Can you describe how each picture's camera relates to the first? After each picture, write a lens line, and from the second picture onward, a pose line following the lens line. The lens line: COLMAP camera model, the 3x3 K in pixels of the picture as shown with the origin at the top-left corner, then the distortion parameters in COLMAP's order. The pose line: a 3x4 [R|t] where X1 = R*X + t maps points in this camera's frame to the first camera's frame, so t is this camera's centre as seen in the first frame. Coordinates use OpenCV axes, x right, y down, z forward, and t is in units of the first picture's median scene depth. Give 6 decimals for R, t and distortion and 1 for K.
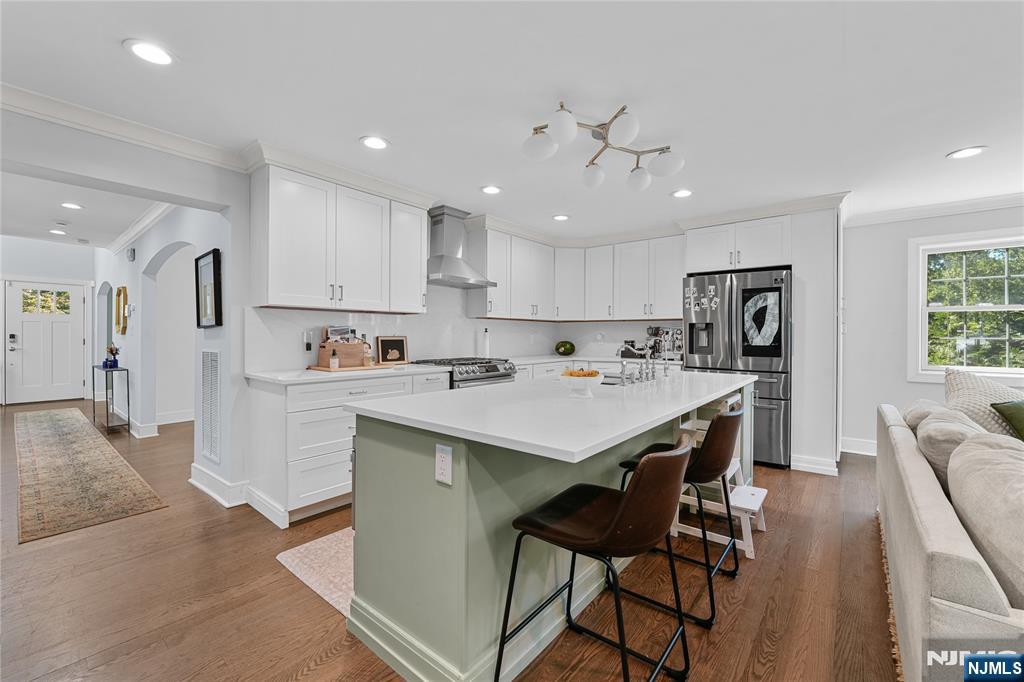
lens RADIAL K [[417.0, 0, 501.0], [0, 417.0, 340.6], [0, 0, 1]] dist [-0.000700, -0.000500]
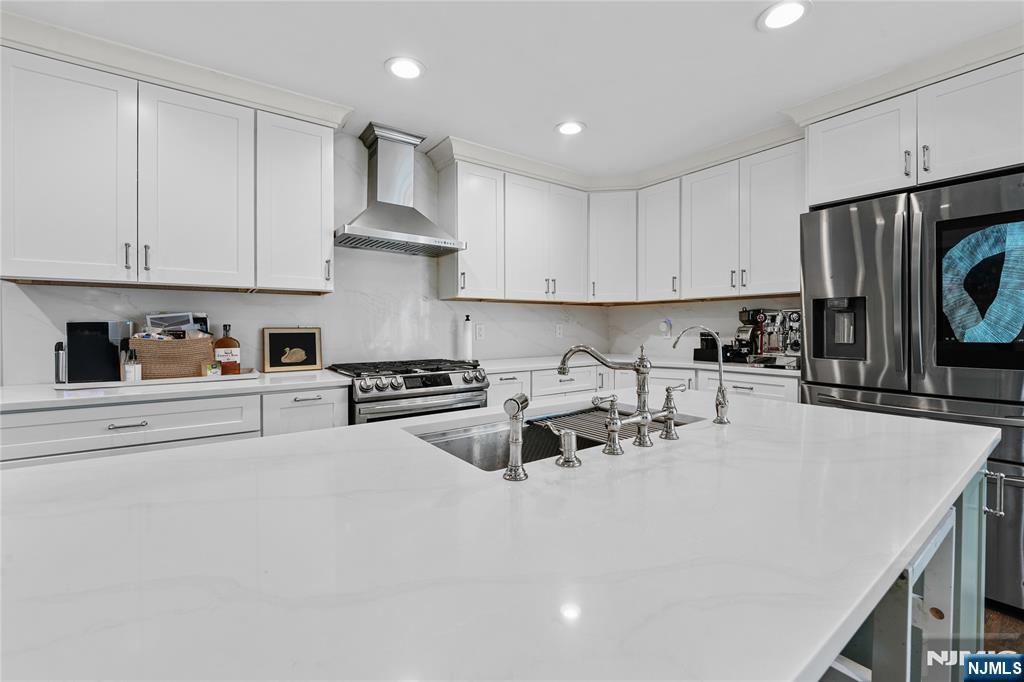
lens RADIAL K [[417.0, 0, 522.0], [0, 417.0, 331.2], [0, 0, 1]] dist [-0.000700, -0.000500]
pose [[0.969836, -0.004824, -0.243711, 0.231611], [0.003908, 0.999983, -0.004241, -0.000744], [0.243728, 0.003160, 0.969839, 0.416495]]
